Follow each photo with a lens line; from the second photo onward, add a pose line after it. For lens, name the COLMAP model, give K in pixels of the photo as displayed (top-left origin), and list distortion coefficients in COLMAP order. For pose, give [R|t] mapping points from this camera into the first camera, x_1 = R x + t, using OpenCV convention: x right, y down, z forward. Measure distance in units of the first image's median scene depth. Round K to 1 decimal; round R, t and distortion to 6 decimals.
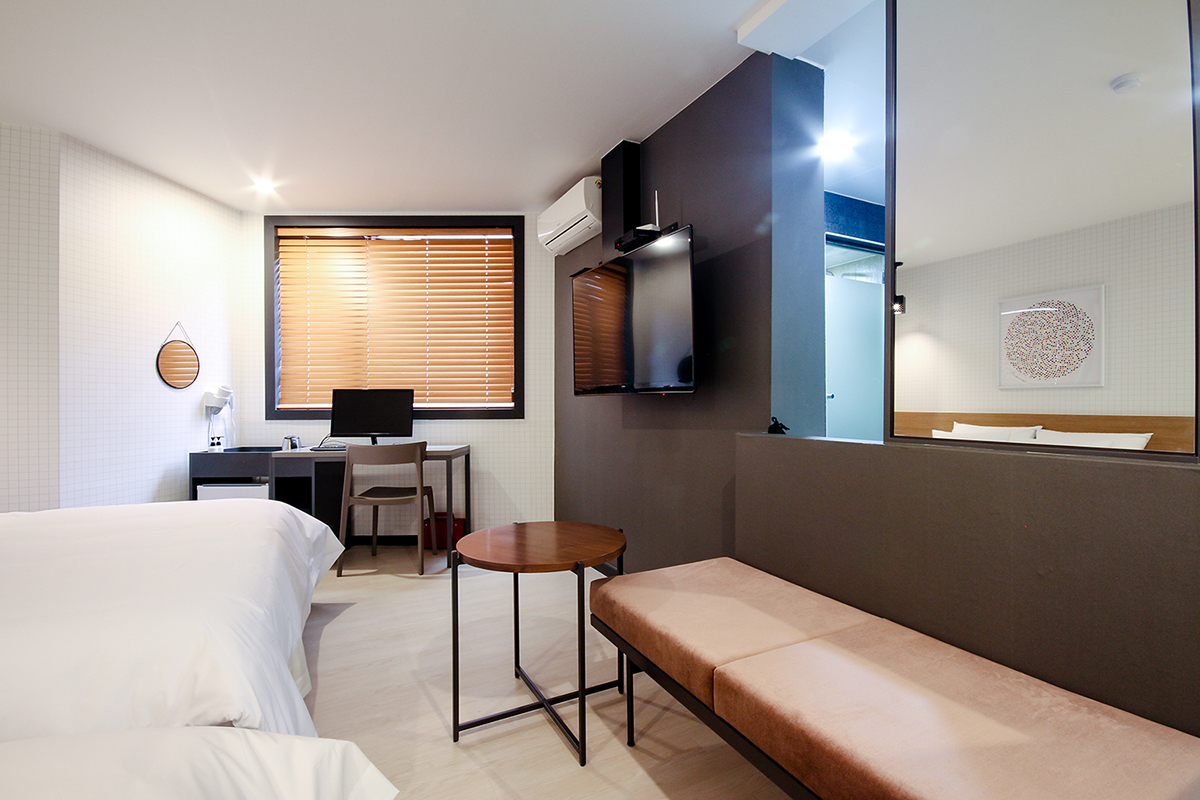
lens RADIAL K [[549.9, 0, 603.7], [0, 549.9, 399.2], [0, 0, 1]] dist [-0.000707, -0.000967]
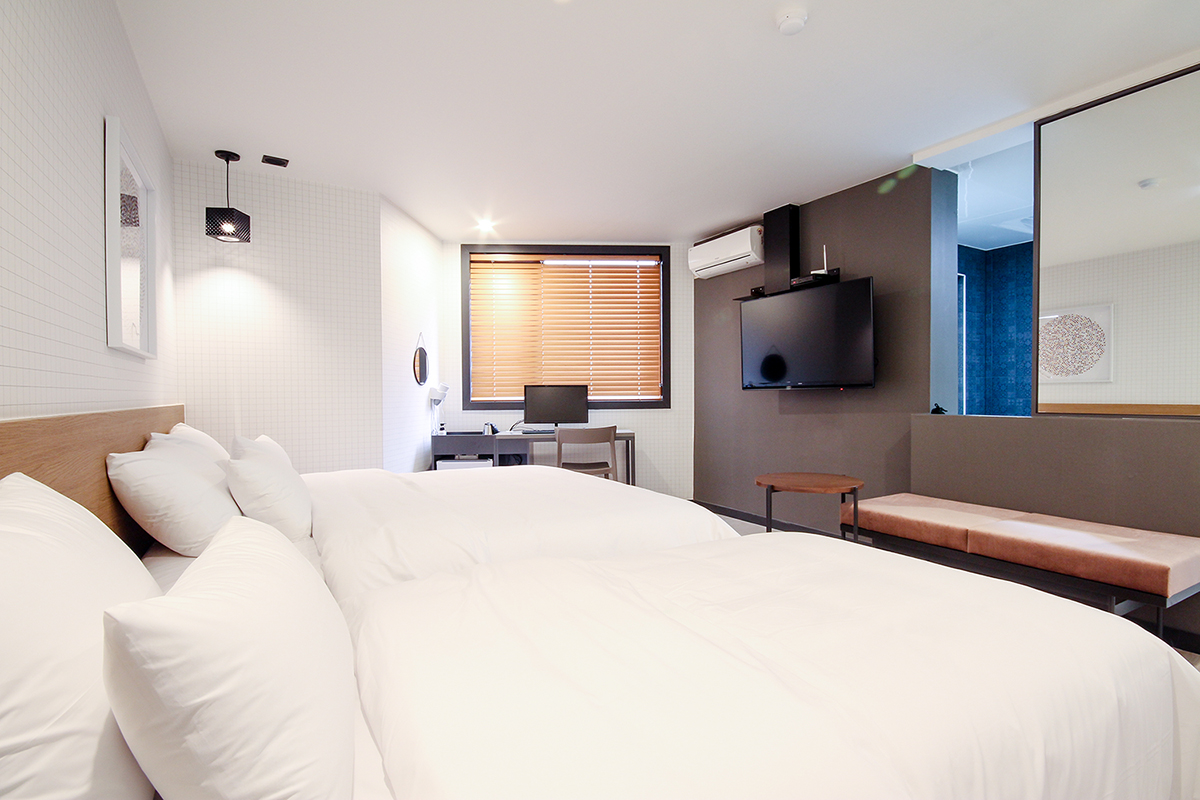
lens RADIAL K [[559.0, 0, 614.5], [0, 559.0, 397.9], [0, 0, 1]] dist [0.002445, 0.001349]
pose [[0.998716, -0.002809, 0.050590, -0.338360], [0.002340, 0.999954, 0.009339, -0.000380], [-0.050614, -0.009208, 0.998676, -0.269461]]
